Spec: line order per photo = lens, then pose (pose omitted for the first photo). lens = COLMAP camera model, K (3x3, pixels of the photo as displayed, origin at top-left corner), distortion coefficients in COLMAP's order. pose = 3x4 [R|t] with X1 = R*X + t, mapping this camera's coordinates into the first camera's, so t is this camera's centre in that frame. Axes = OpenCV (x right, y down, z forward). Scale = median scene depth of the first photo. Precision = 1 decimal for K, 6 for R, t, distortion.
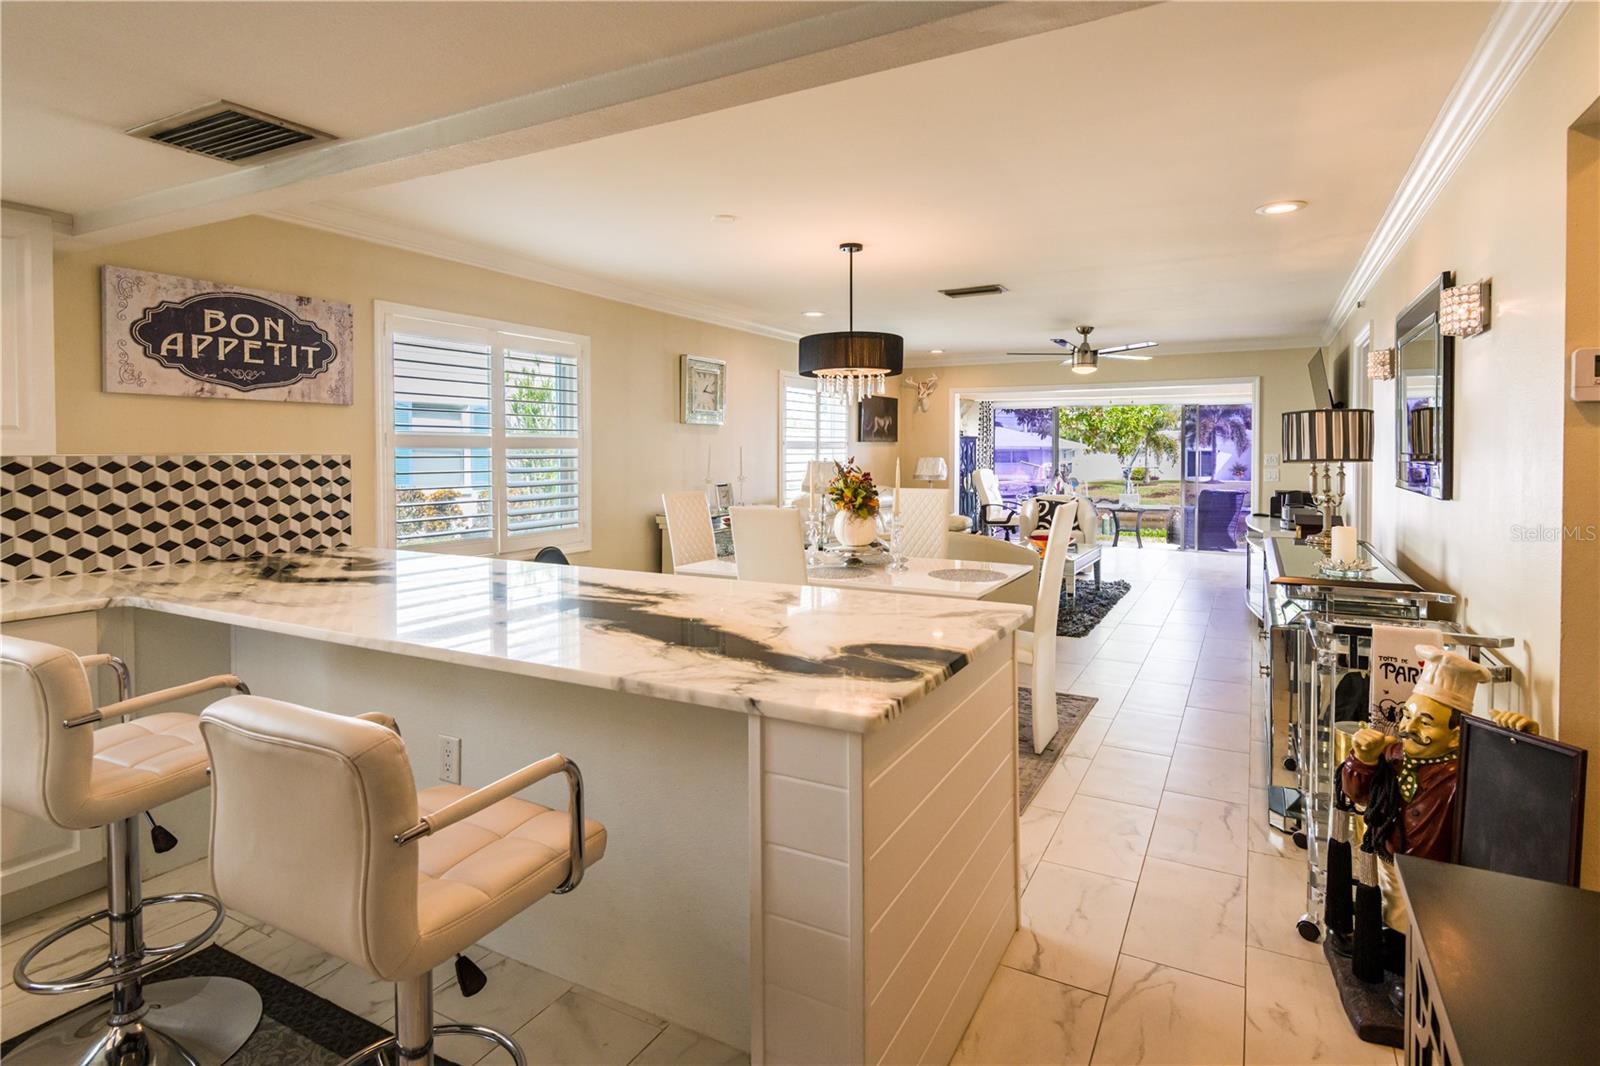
lens RADIAL K [[879.0, 0, 746.4], [0, 879.0, 489.5], [0, 0, 1]] dist [-0.000511, -0.001700]
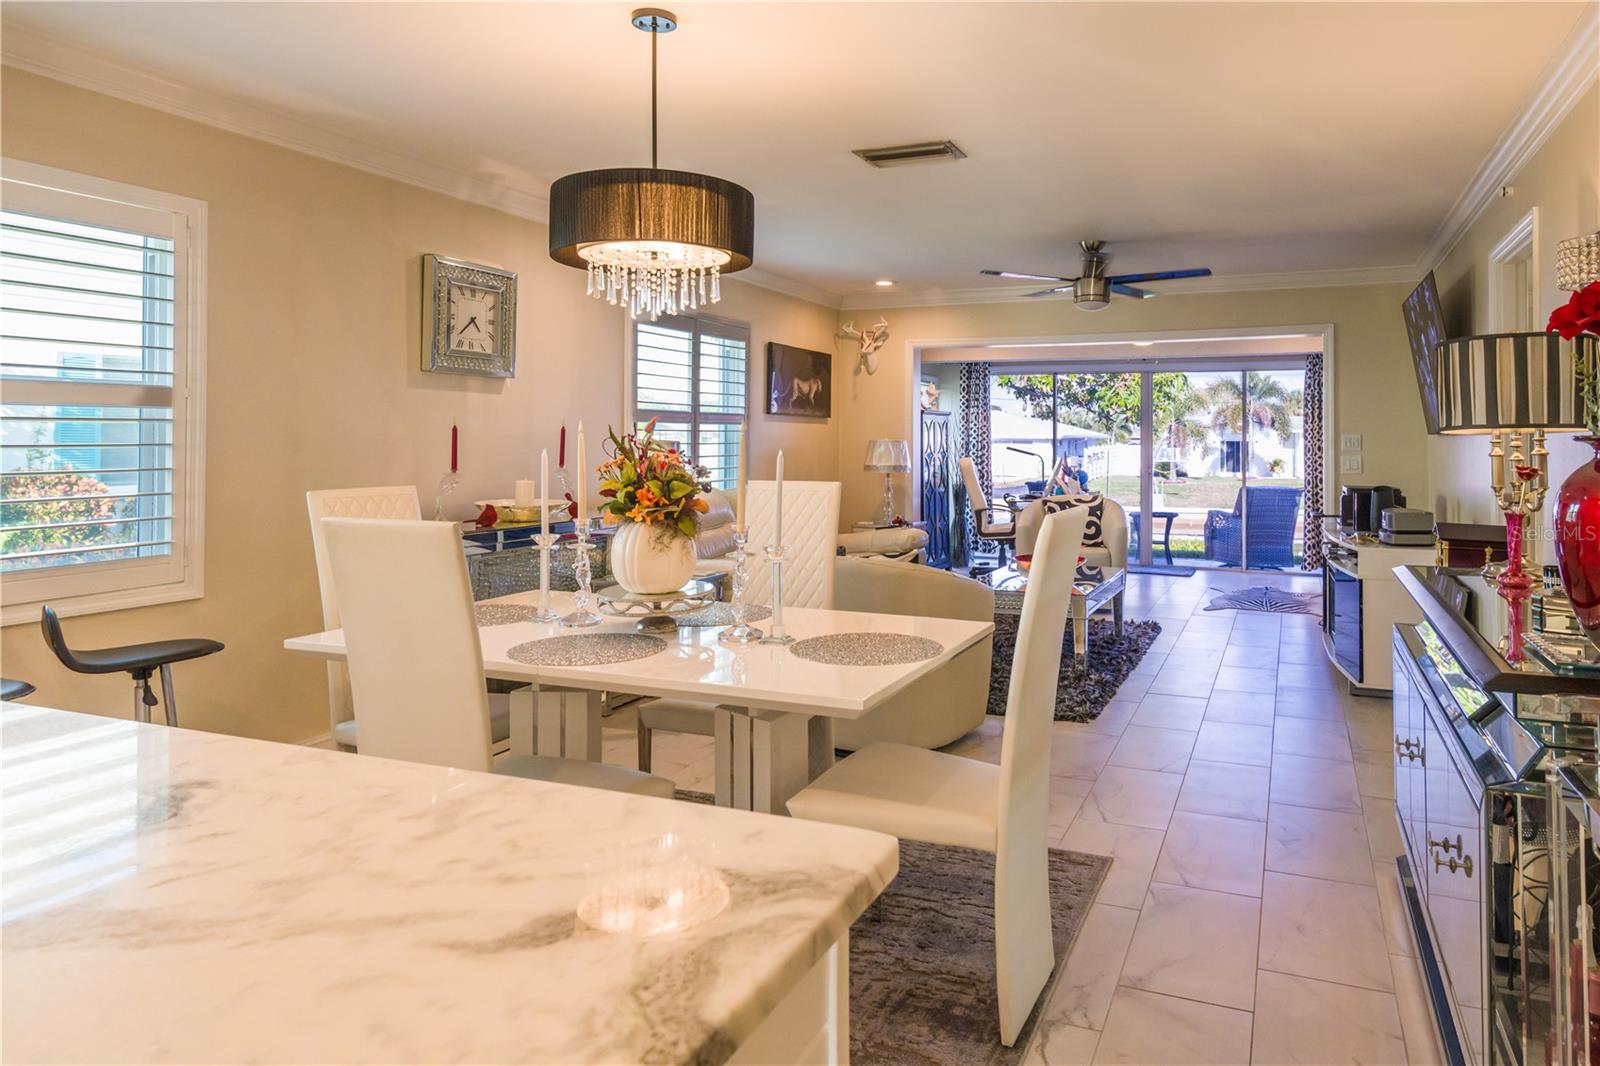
lens RADIAL K [[1095.3, 0, 802.9], [0, 1095.3, 426.0], [0, 0, 1]] dist [-0.008324, -0.001679]
pose [[0.994810, 0.003132, 0.101701, 0.097243], [0.002751, 0.998333, -0.057655, 0.003340], [-0.101712, 0.057636, 0.993143, 0.240567]]
